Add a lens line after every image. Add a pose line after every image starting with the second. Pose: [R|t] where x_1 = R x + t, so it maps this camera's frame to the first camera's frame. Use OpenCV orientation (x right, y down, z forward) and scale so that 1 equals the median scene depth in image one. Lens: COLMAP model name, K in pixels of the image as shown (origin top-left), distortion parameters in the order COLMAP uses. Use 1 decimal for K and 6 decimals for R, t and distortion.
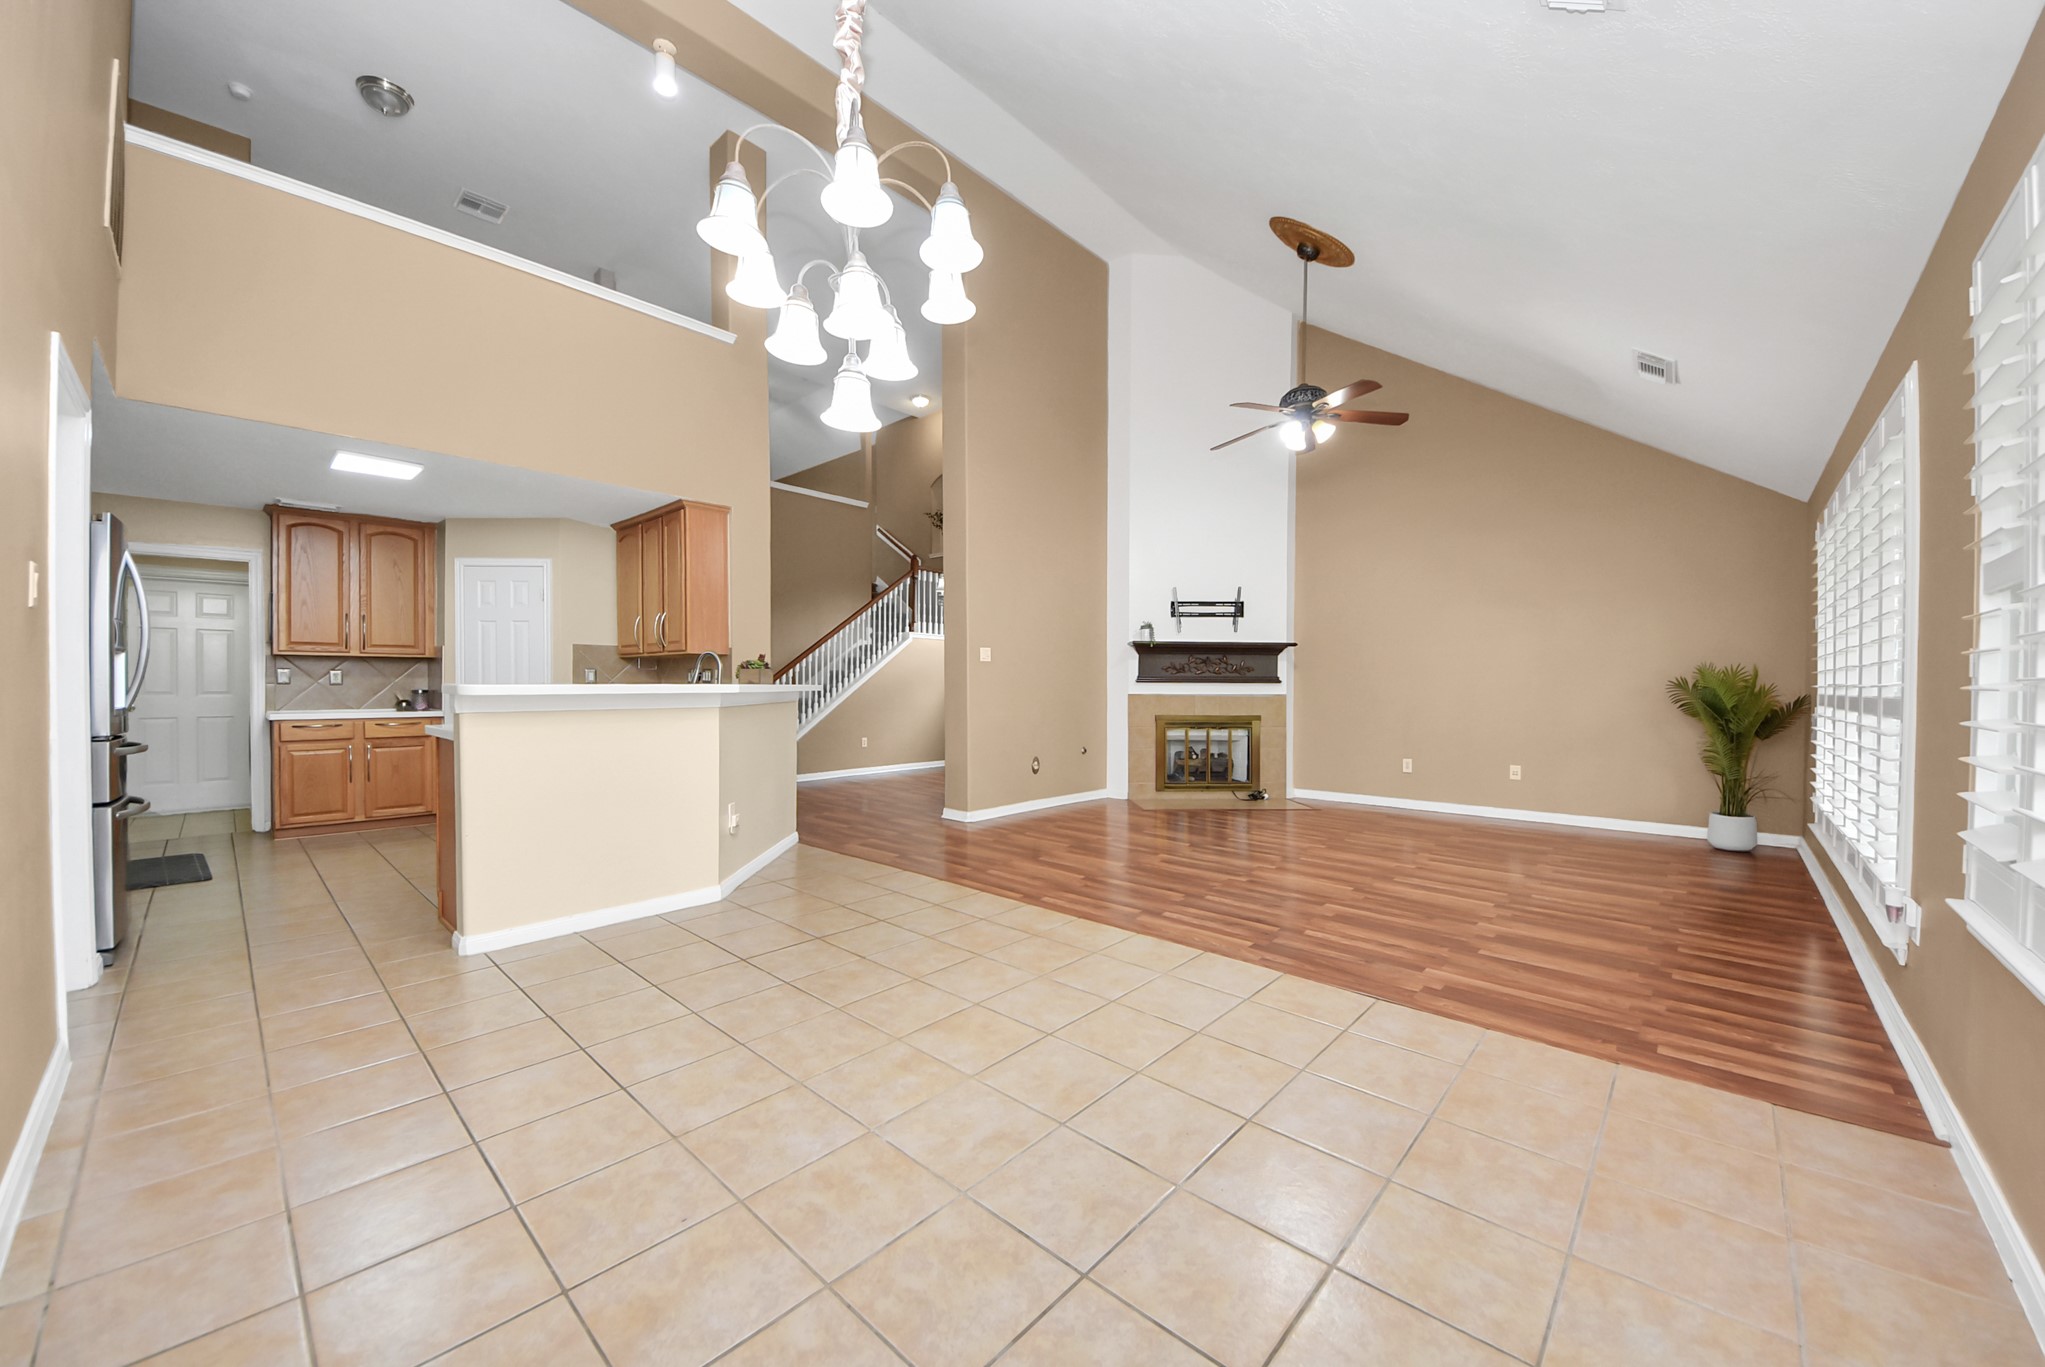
lens RADIAL K [[731.2, 0, 1029.9], [0, 731.2, 684.6], [0, 0, 1]] dist [0.029193, -0.016823]
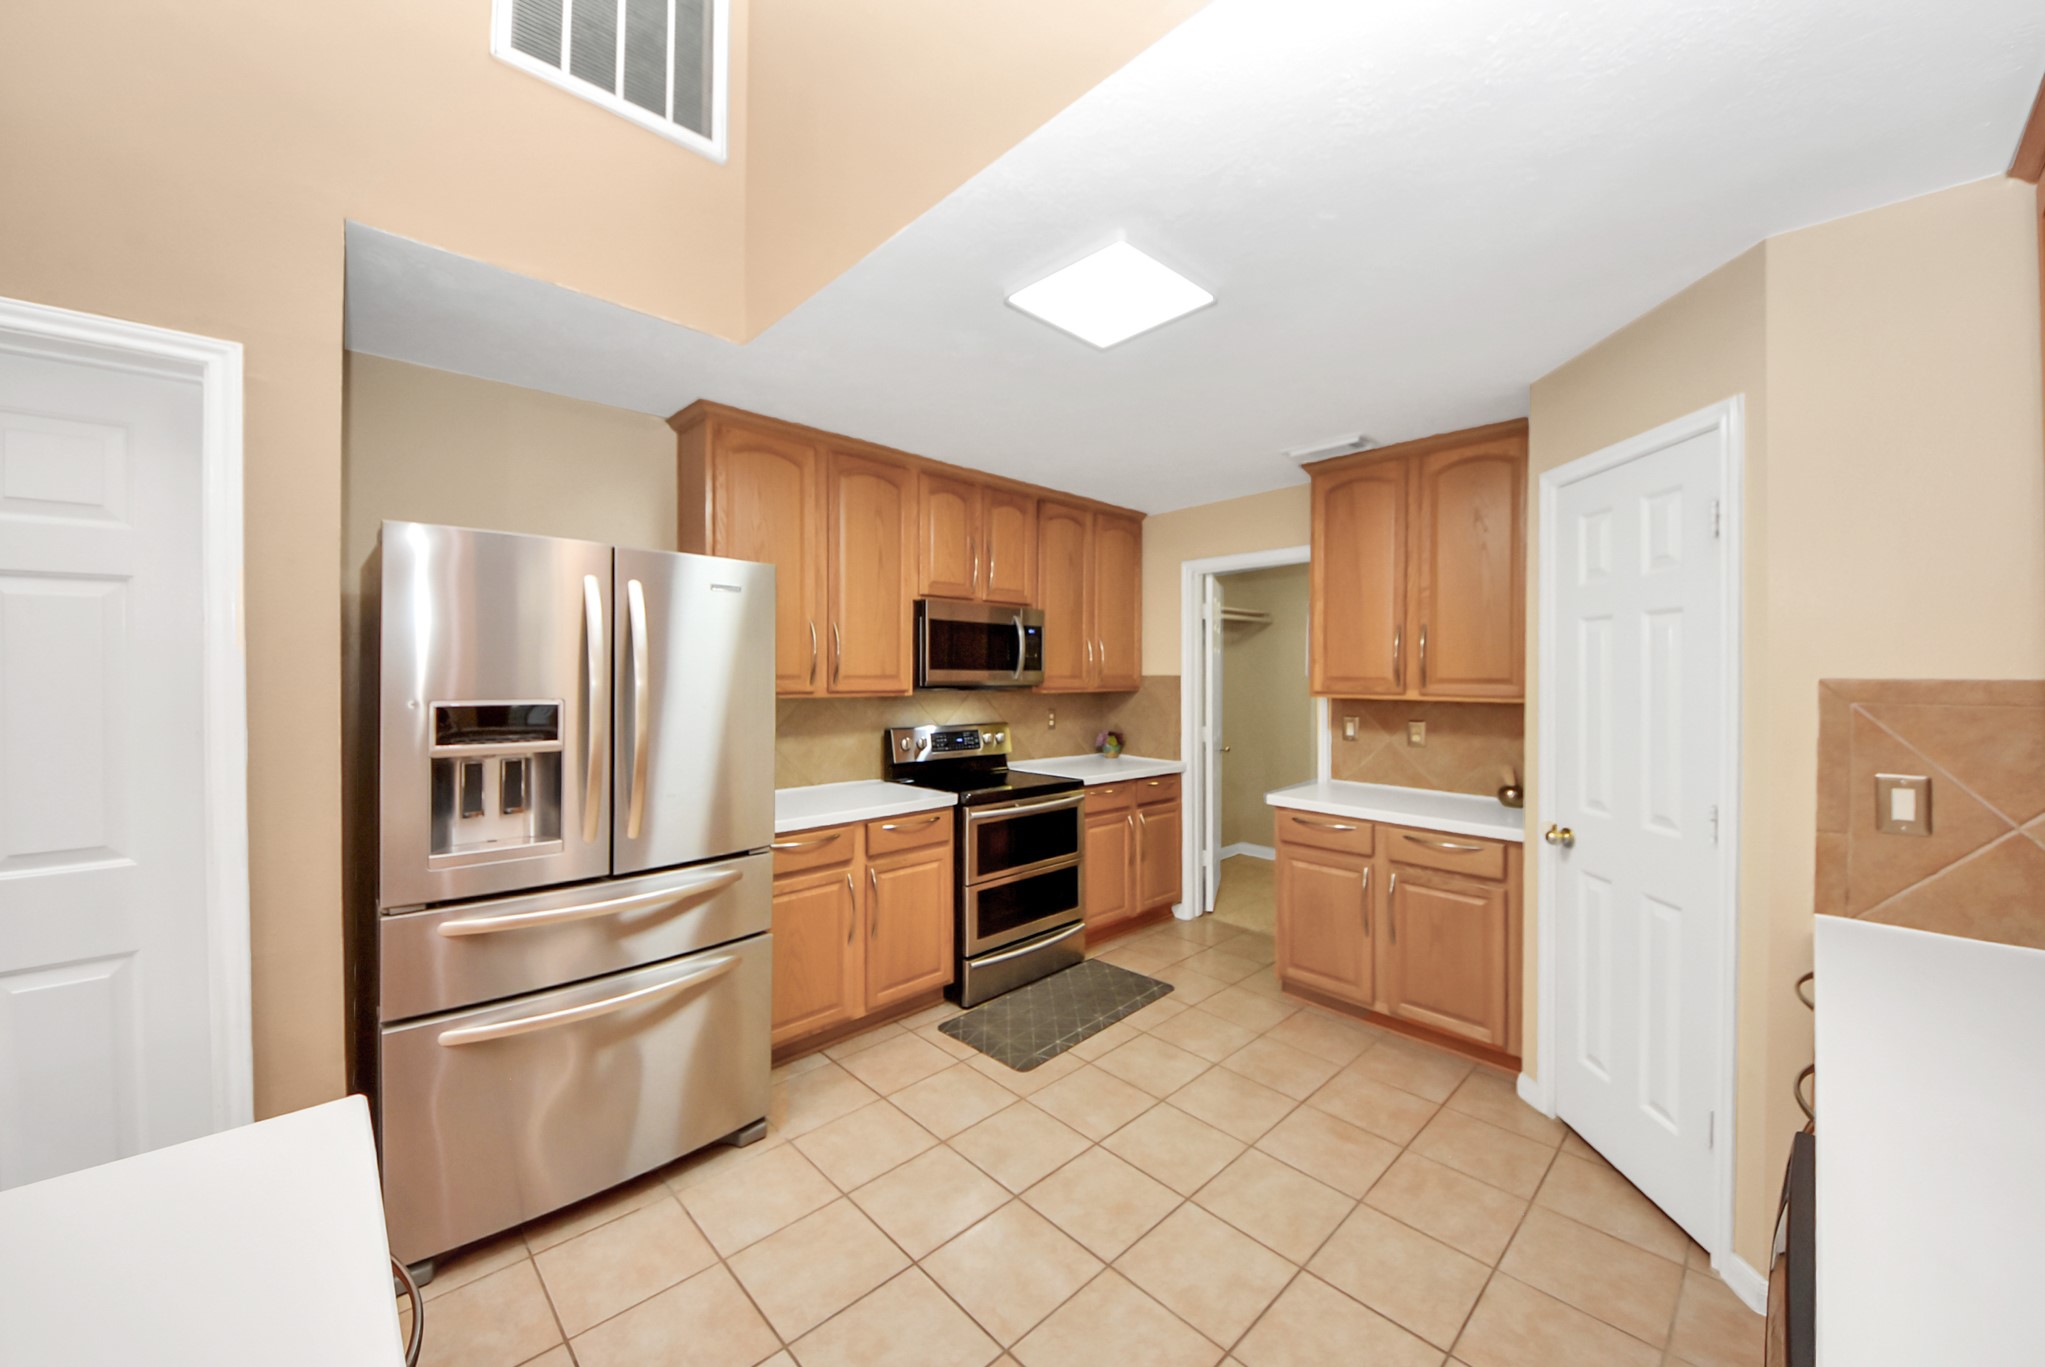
lens RADIAL K [[726.9, 0, 1010.1], [0, 726.9, 675.4], [0, 0, 1]] dist [0.018867, -0.011896]
pose [[-0.087444, 0.002455, -0.996166, -0.350062], [-0.010267, 0.999942, 0.003365, -0.057404], [0.996116, 0.010521, -0.087414, 0.766125]]
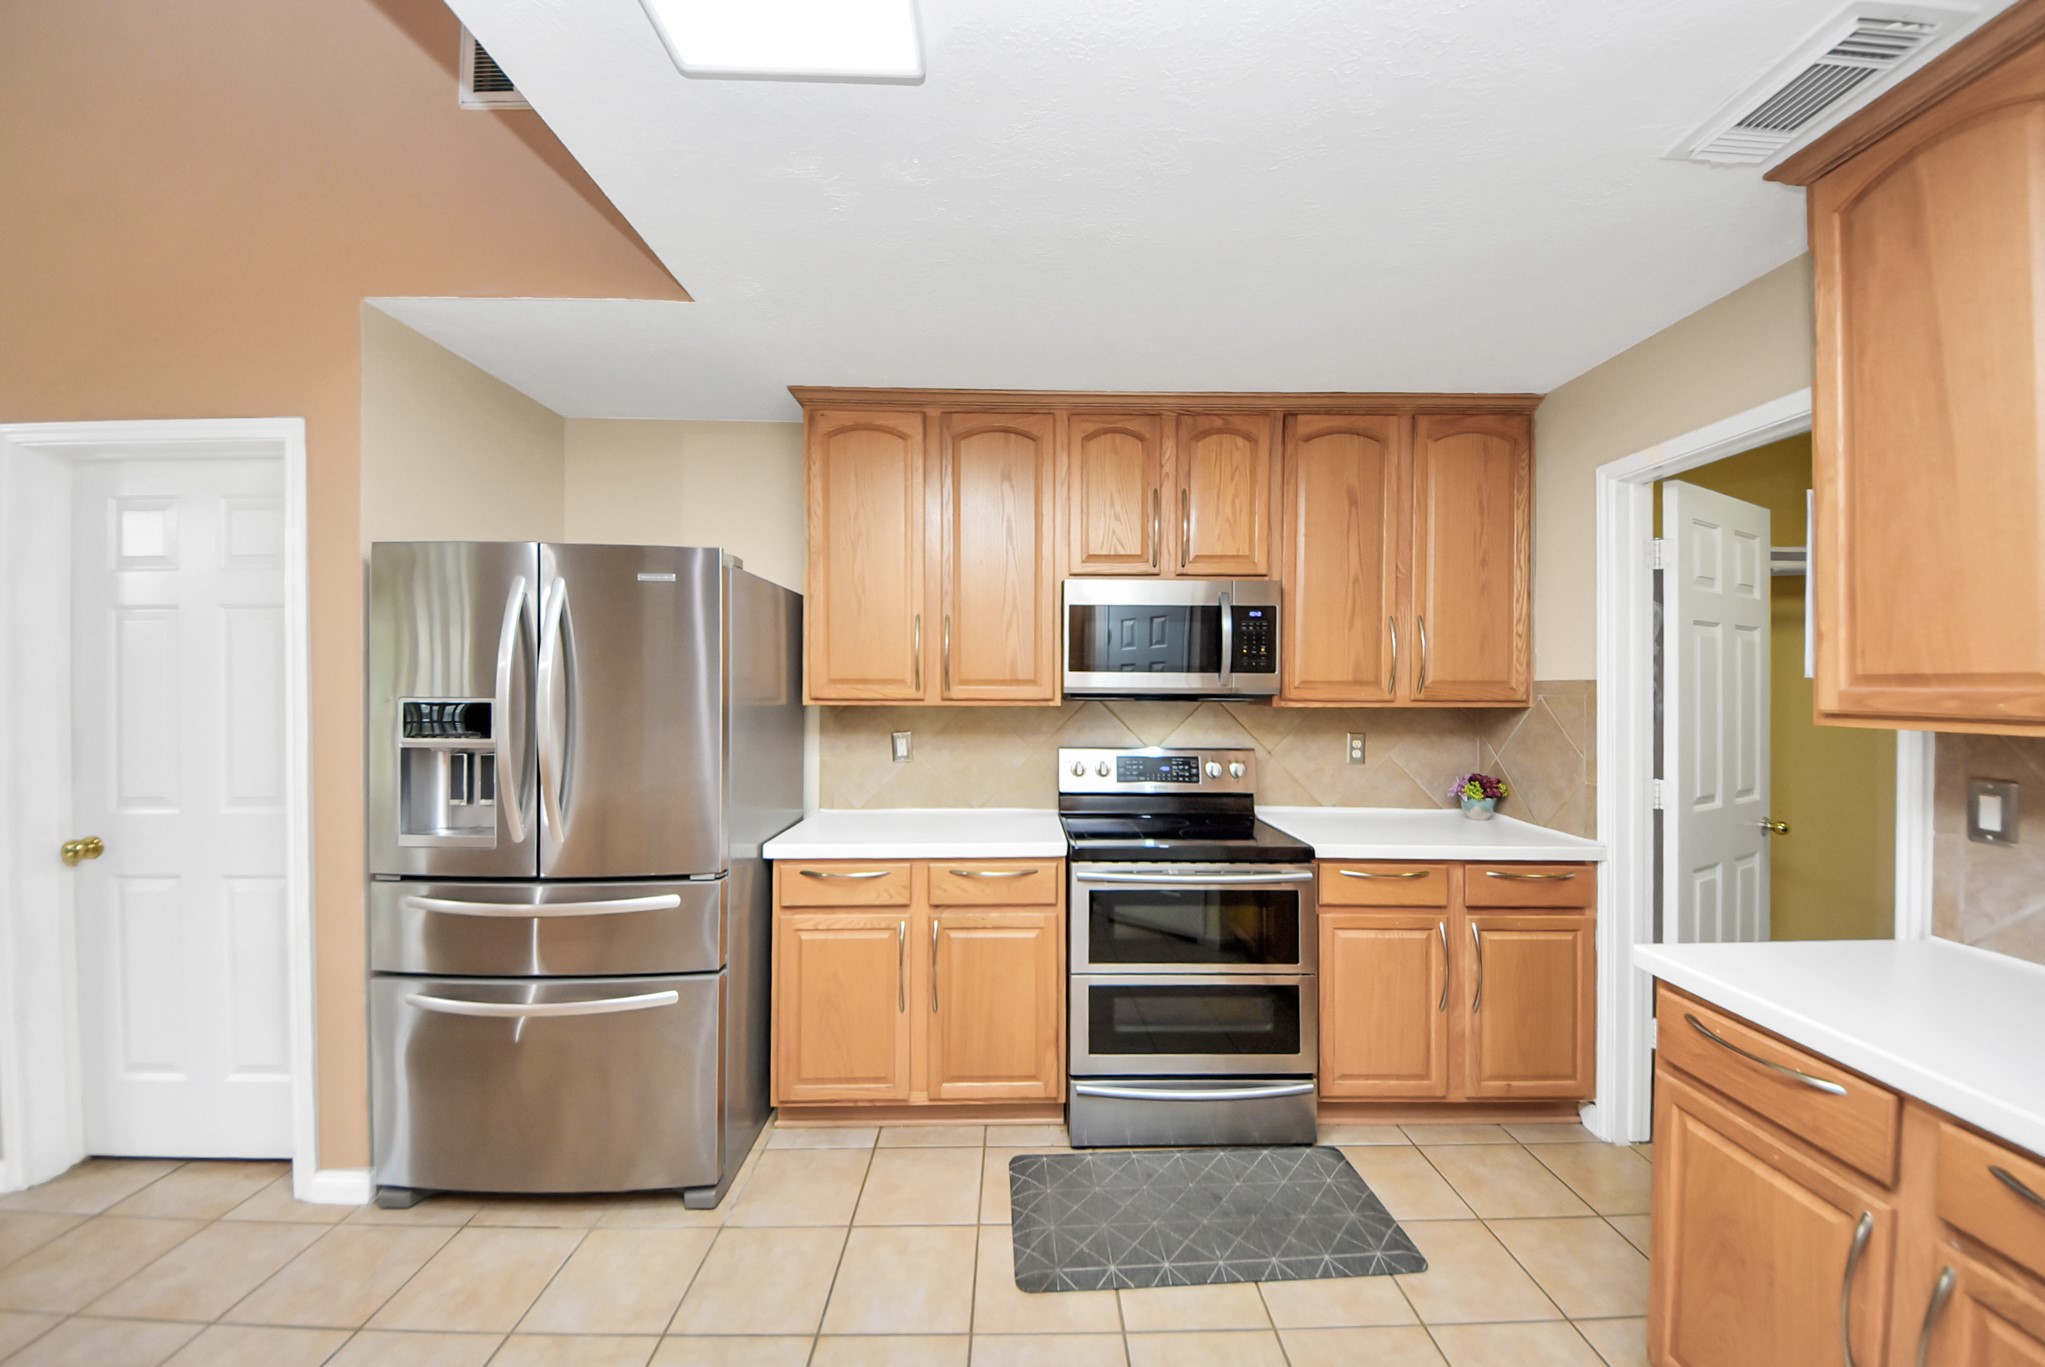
lens RADIAL K [[731.2, 0, 1029.9], [0, 731.2, 684.6], [0, 0, 1]] dist [0.029193, -0.016823]
pose [[-0.726503, -0.002684, -0.687158, -0.614979], [-0.007627, 0.999962, 0.004157, -0.053186], [0.687121, 0.008261, -0.726496, 0.964297]]
